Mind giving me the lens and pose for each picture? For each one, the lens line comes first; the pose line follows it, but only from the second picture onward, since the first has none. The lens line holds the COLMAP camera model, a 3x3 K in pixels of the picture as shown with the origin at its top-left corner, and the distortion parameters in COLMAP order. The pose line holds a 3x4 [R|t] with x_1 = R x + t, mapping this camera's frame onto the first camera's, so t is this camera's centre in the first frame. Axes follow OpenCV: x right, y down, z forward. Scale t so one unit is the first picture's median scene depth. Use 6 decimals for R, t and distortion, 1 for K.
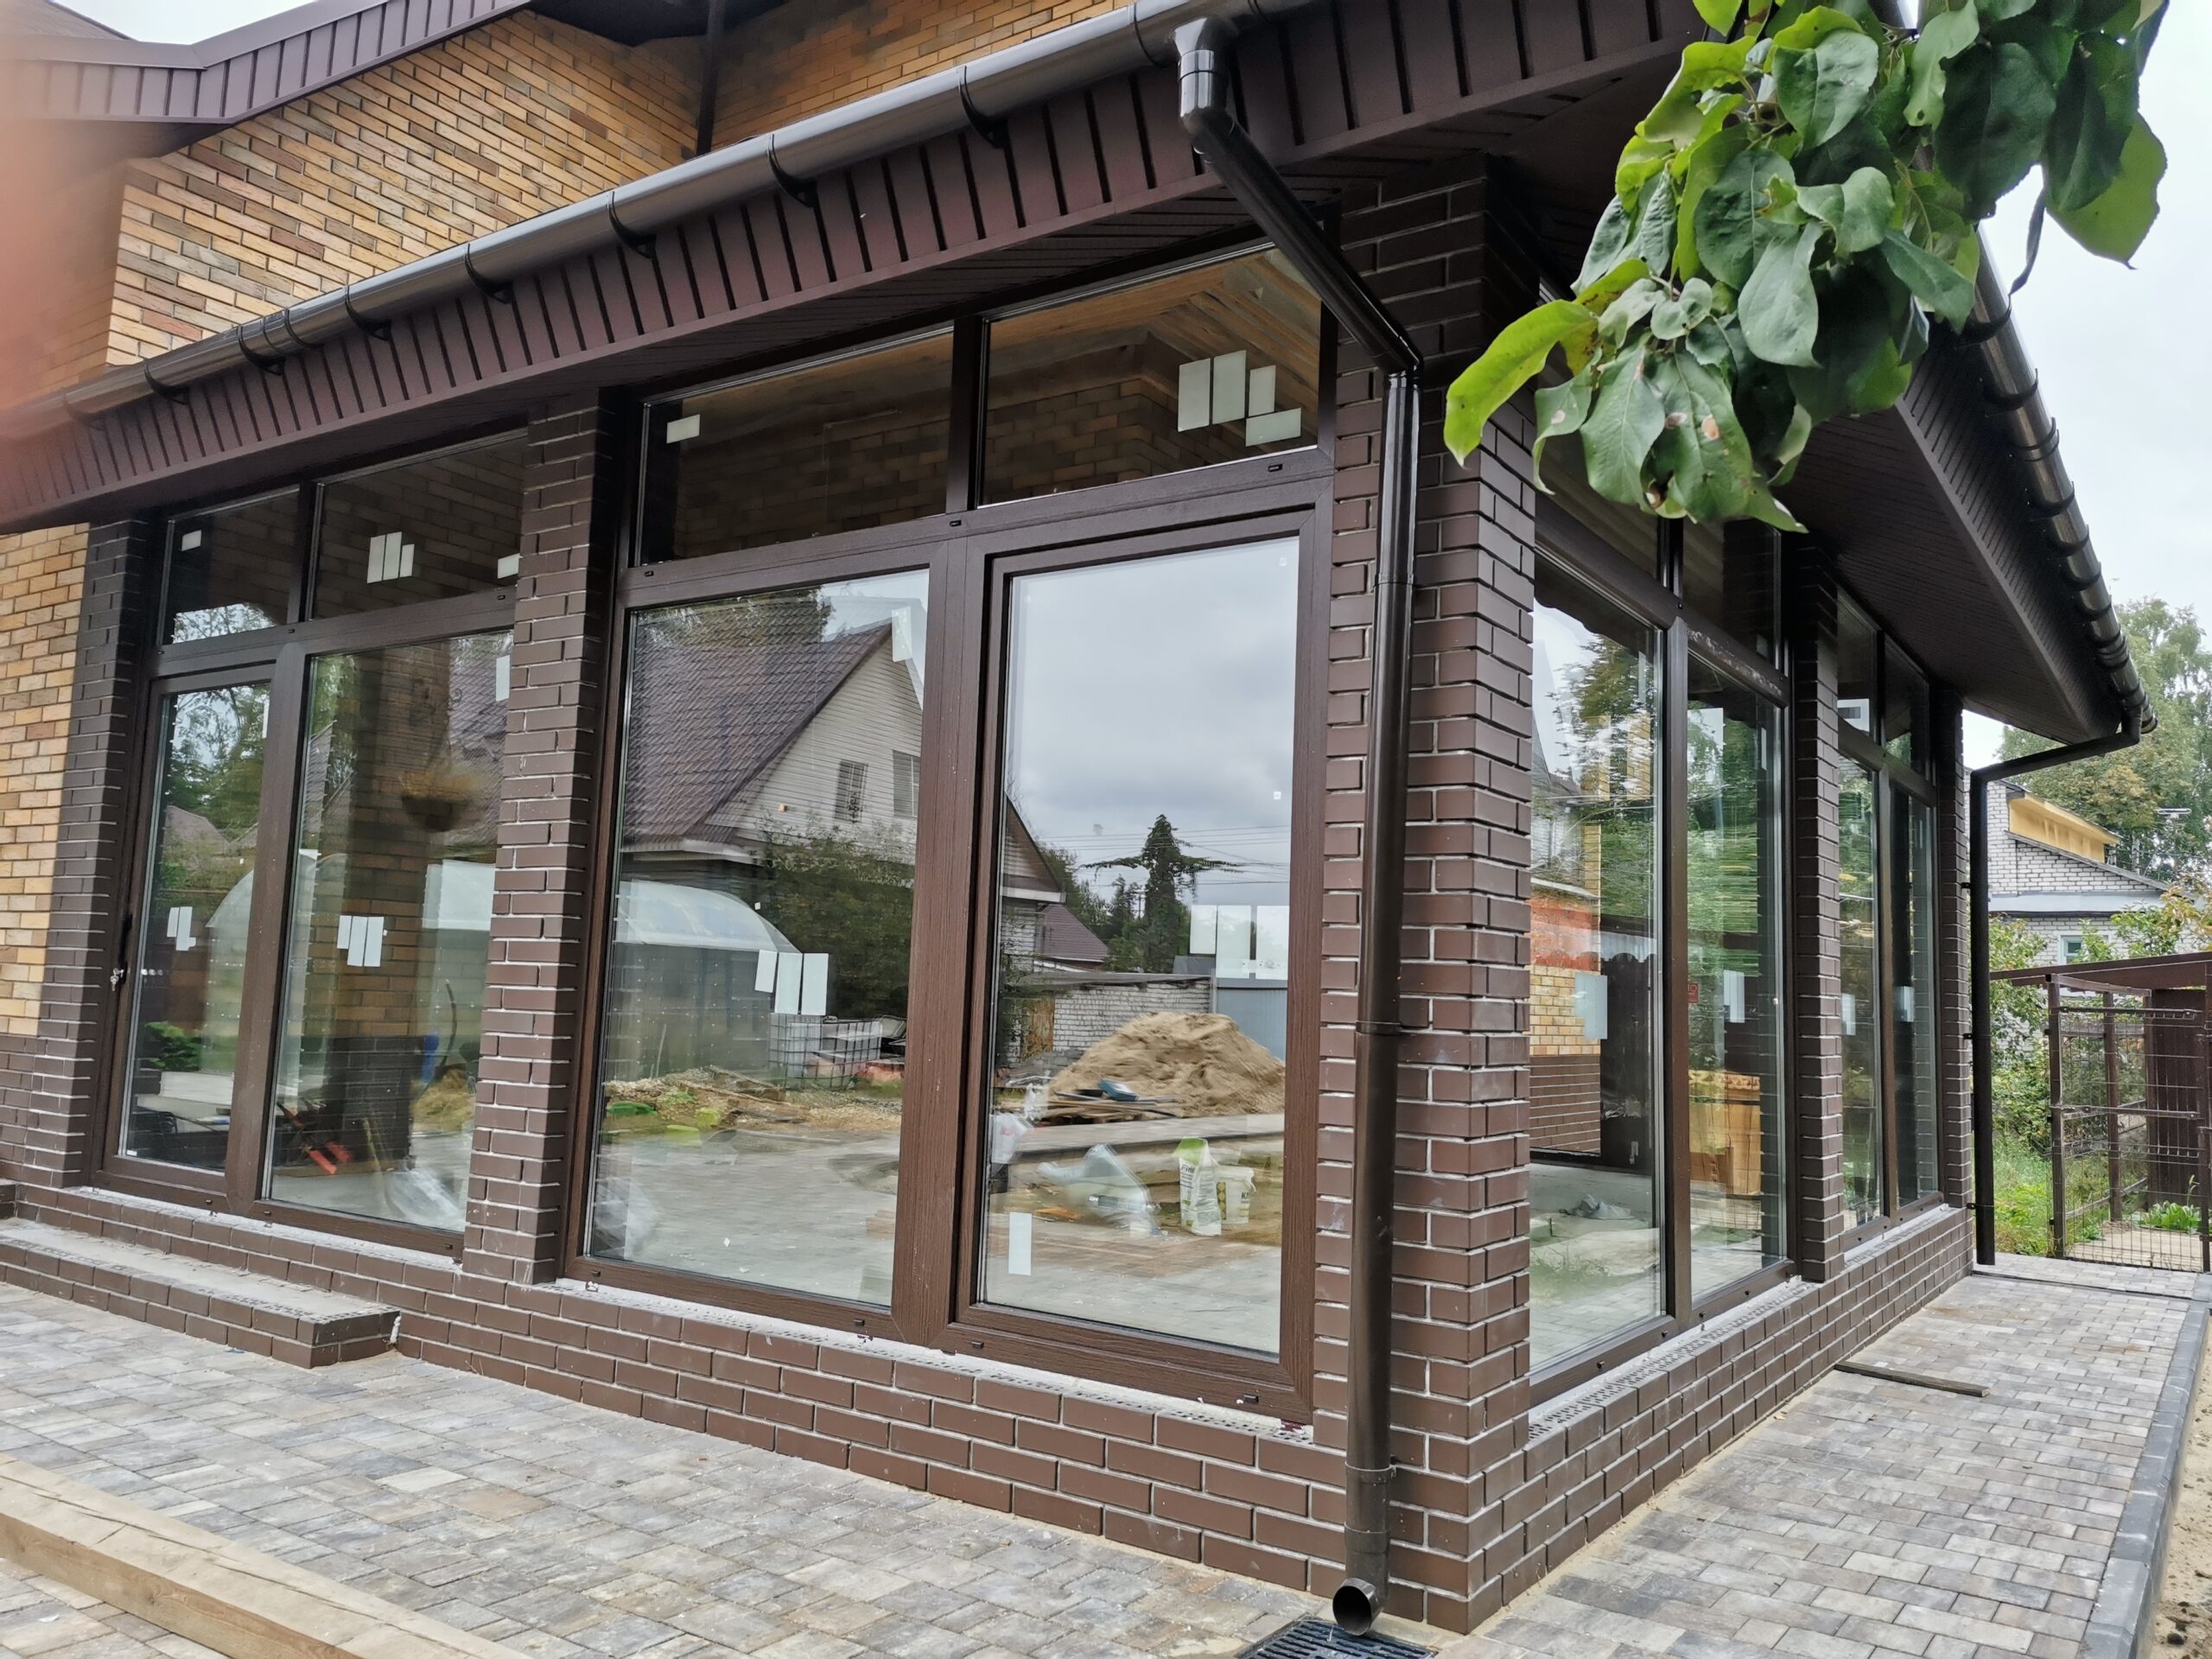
lens RADIAL K [[1653.3, 0, 1092.4], [0, 1653.3, 819.9], [0, 0, 1]] dist [0.083486, -0.097878]
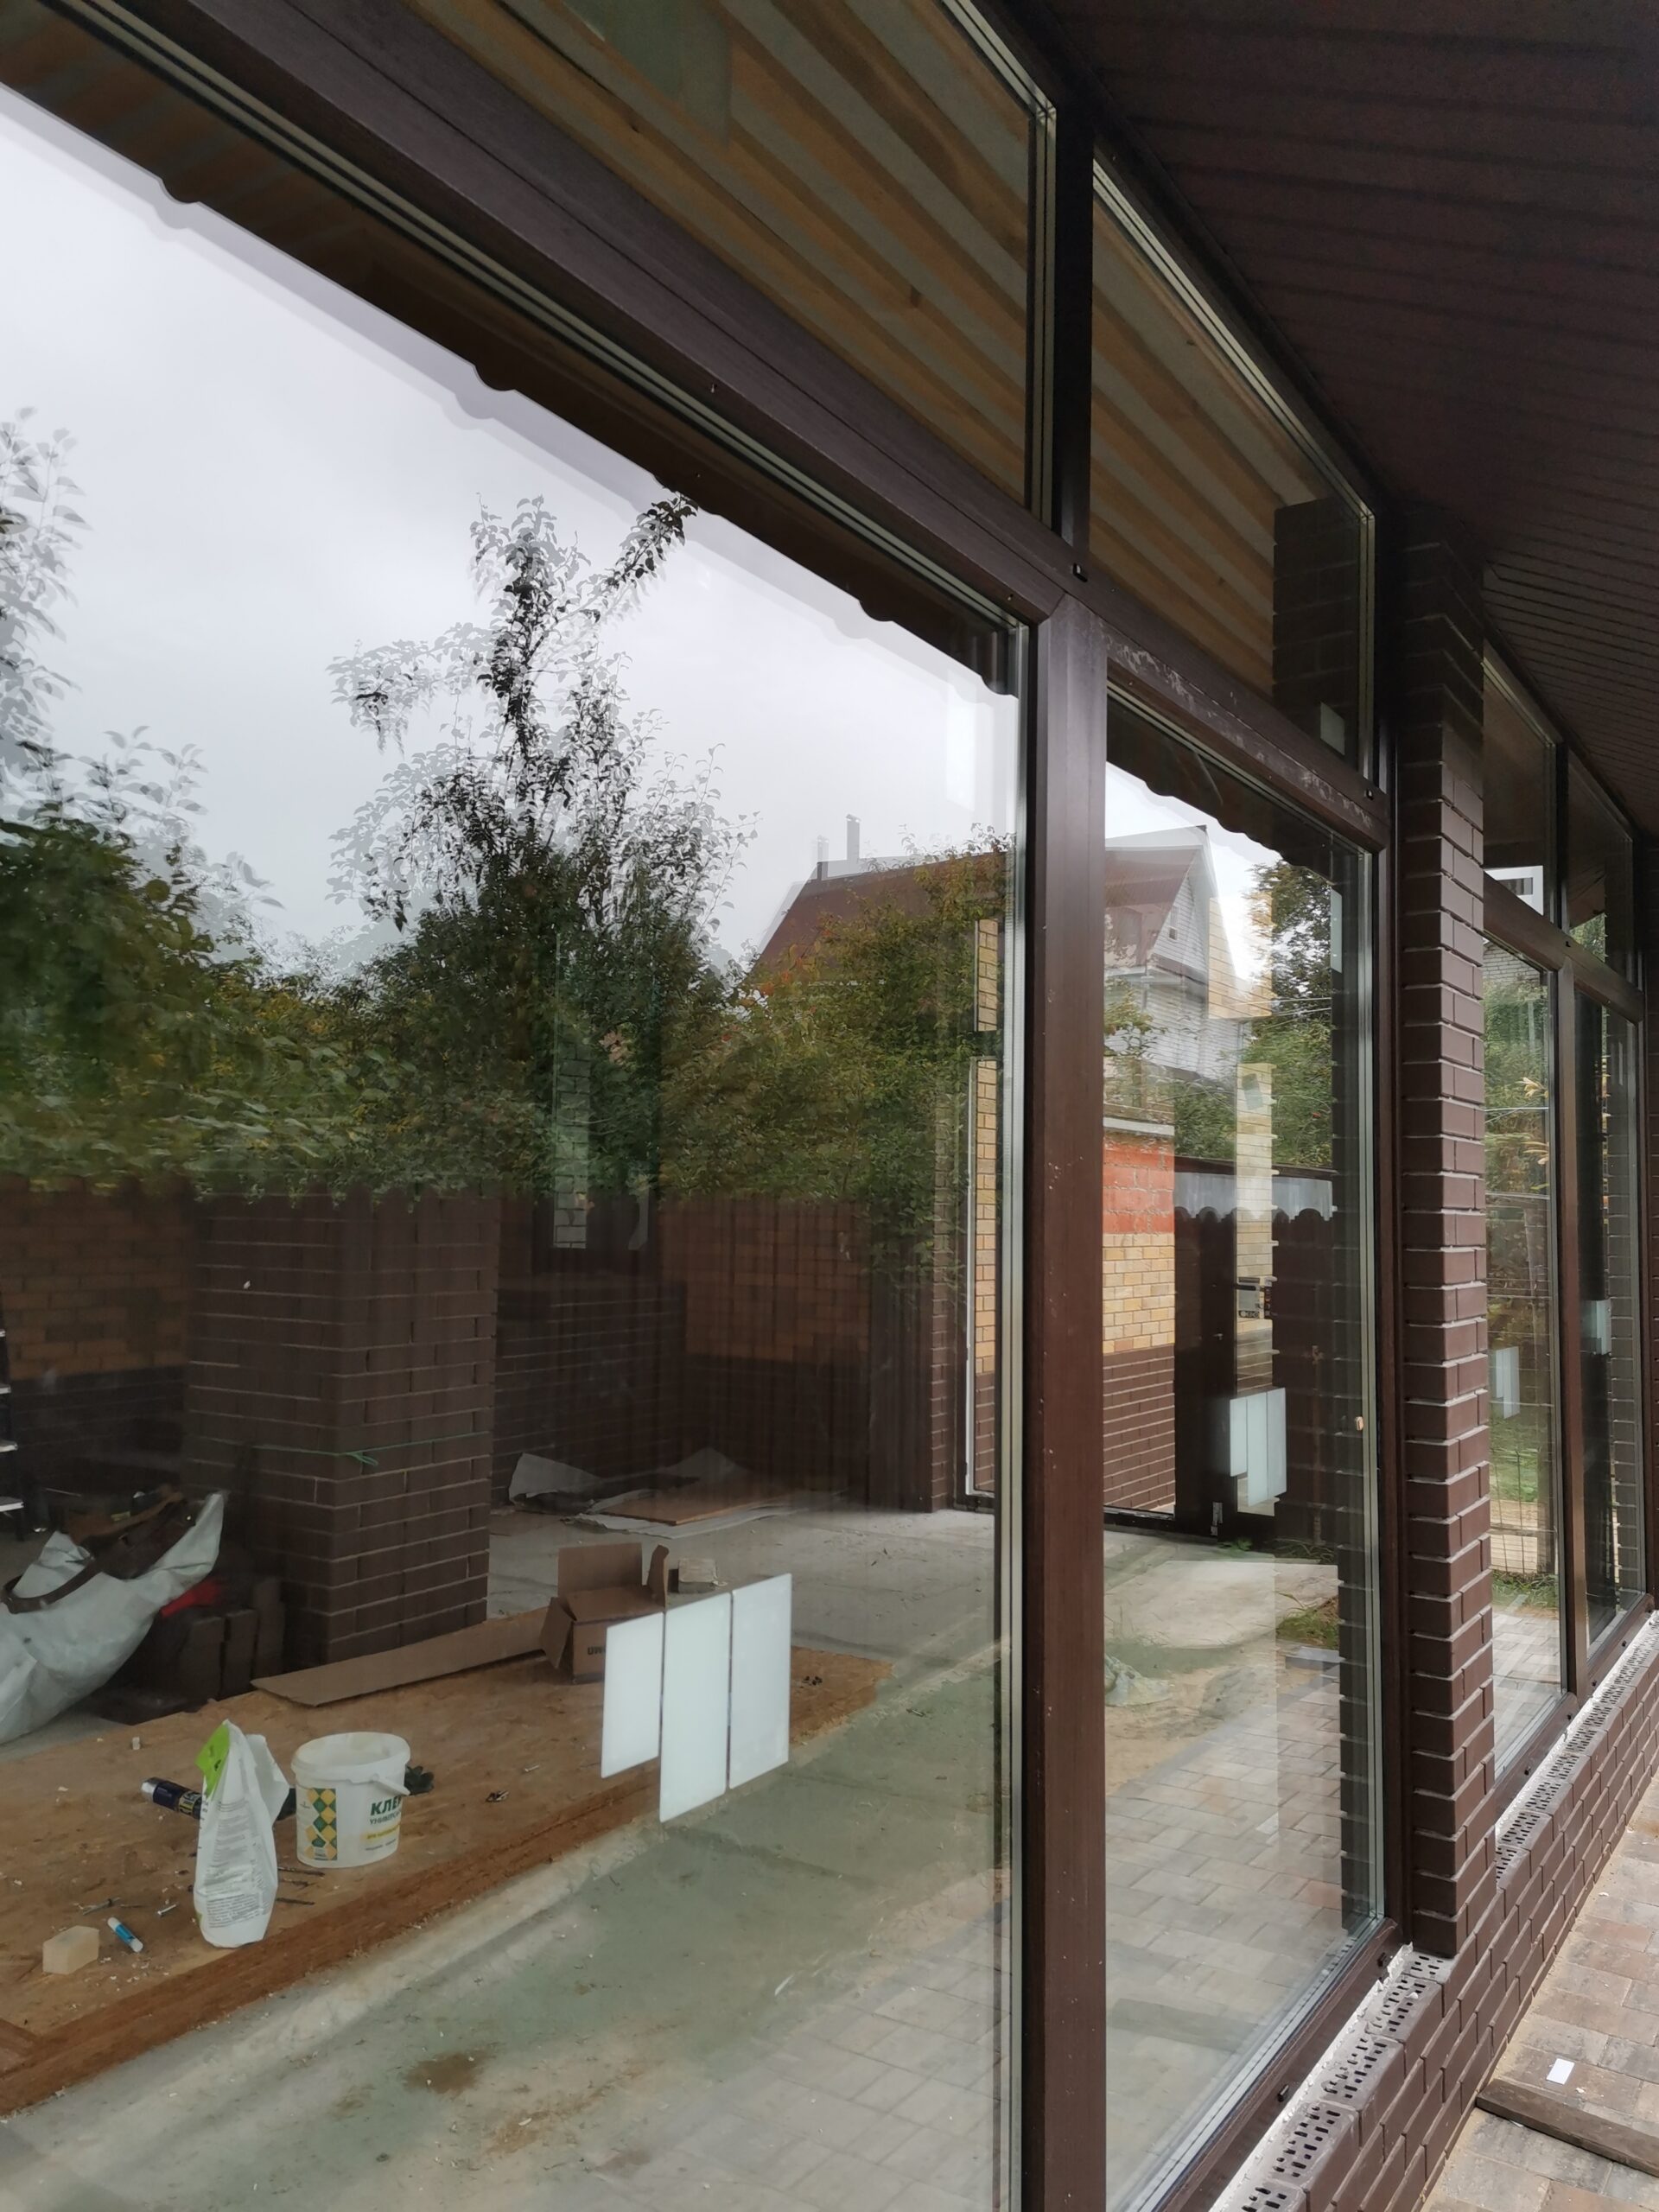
lens RADIAL K [[1653.3, 0, 849.3], [0, 1653.3, 1099.0], [0, 0, 1]] dist [0.083486, -0.097878]
pose [[0.999172, -0.019831, 0.035529, 0.207091], [0.018379, 0.999001, 0.040745, -0.012701], [-0.036301, -0.040058, 0.998538, 0.437078]]
